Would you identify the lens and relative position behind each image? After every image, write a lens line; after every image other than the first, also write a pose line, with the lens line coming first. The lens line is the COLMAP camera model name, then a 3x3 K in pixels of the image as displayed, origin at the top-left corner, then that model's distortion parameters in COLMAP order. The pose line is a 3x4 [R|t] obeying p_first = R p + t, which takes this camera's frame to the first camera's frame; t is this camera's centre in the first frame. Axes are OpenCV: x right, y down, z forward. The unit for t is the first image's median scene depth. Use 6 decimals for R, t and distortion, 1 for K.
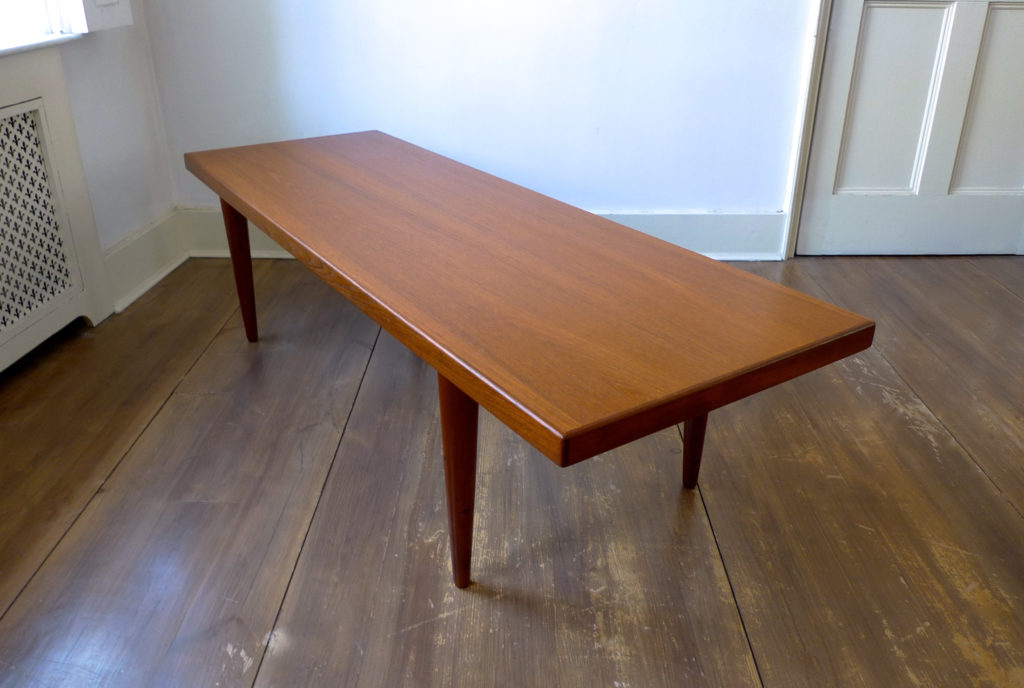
lens RADIAL K [[788.0, 0, 505.1], [0, 788.0, 340.2], [0, 0, 1]] dist [-0.015473, -0.004827]
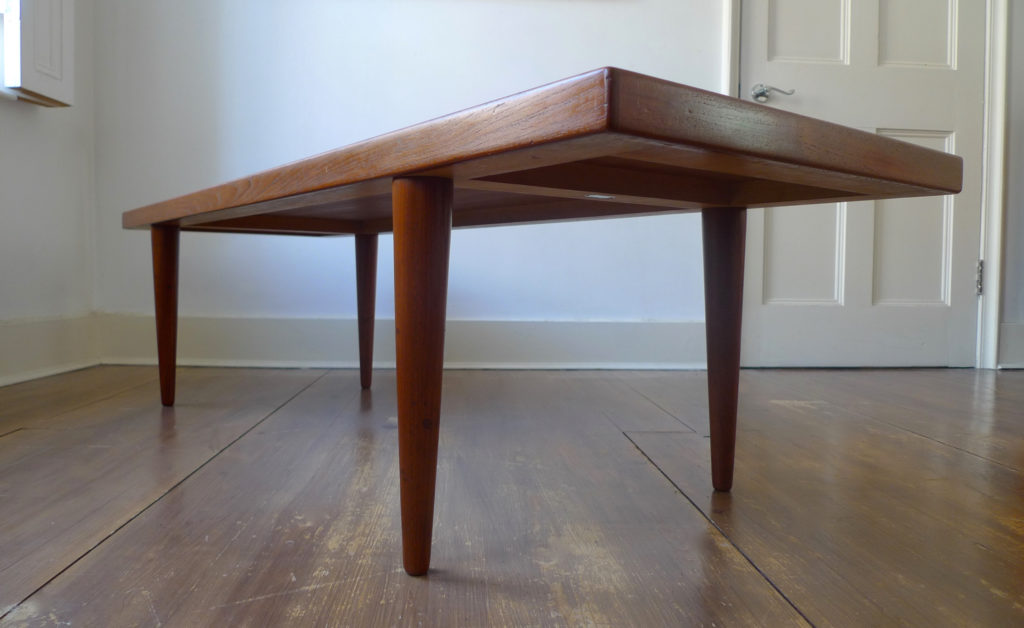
lens RADIAL K [[714.7, 0, 491.4], [0, 714.7, 313.6], [0, 0, 1]] dist [-0.027987, 0.000330]
pose [[0.998221, 0.011227, 0.058556, 0.029896], [0.011505, 0.927383, -0.373936, 0.344336], [-0.058502, 0.373944, 0.925604, 0.366740]]
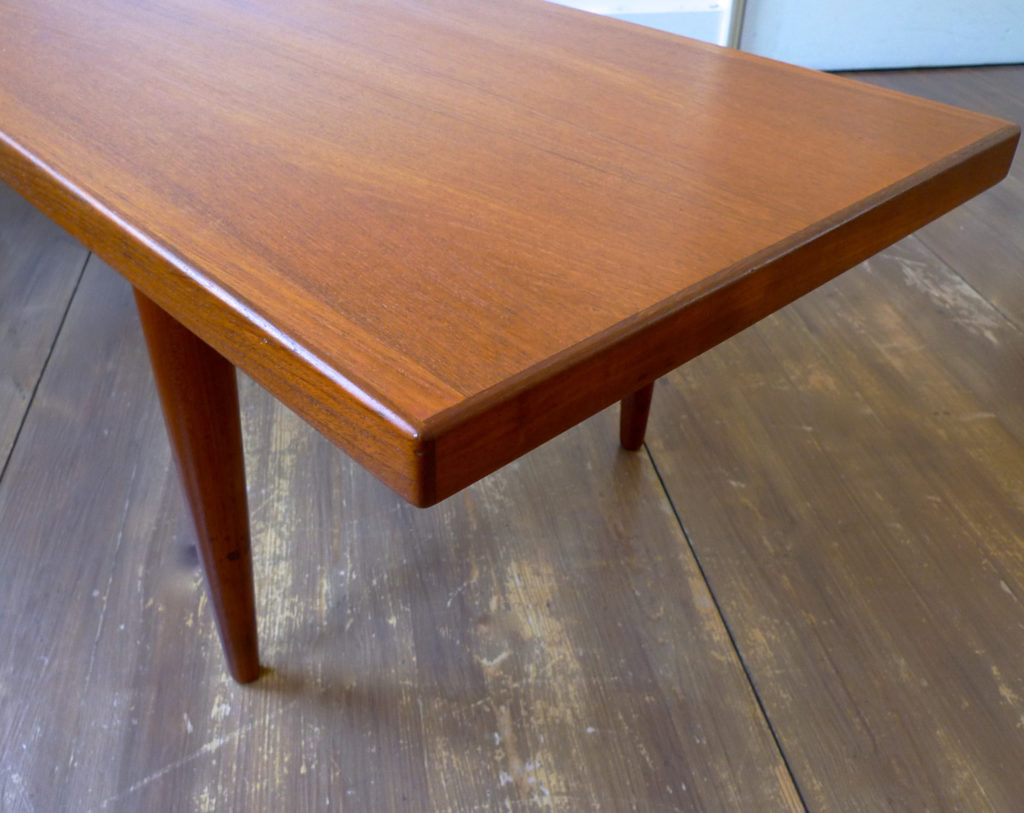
lens RADIAL K [[952.4, 0, 448.8], [0, 952.4, 409.3], [0, 0, 1]] dist [-0.017789, -0.013551]
pose [[0.991136, -0.078811, 0.106954, 0.027684], [0.057807, 0.980670, 0.186934, 0.018706], [-0.119619, -0.179095, 0.976533, 0.383221]]
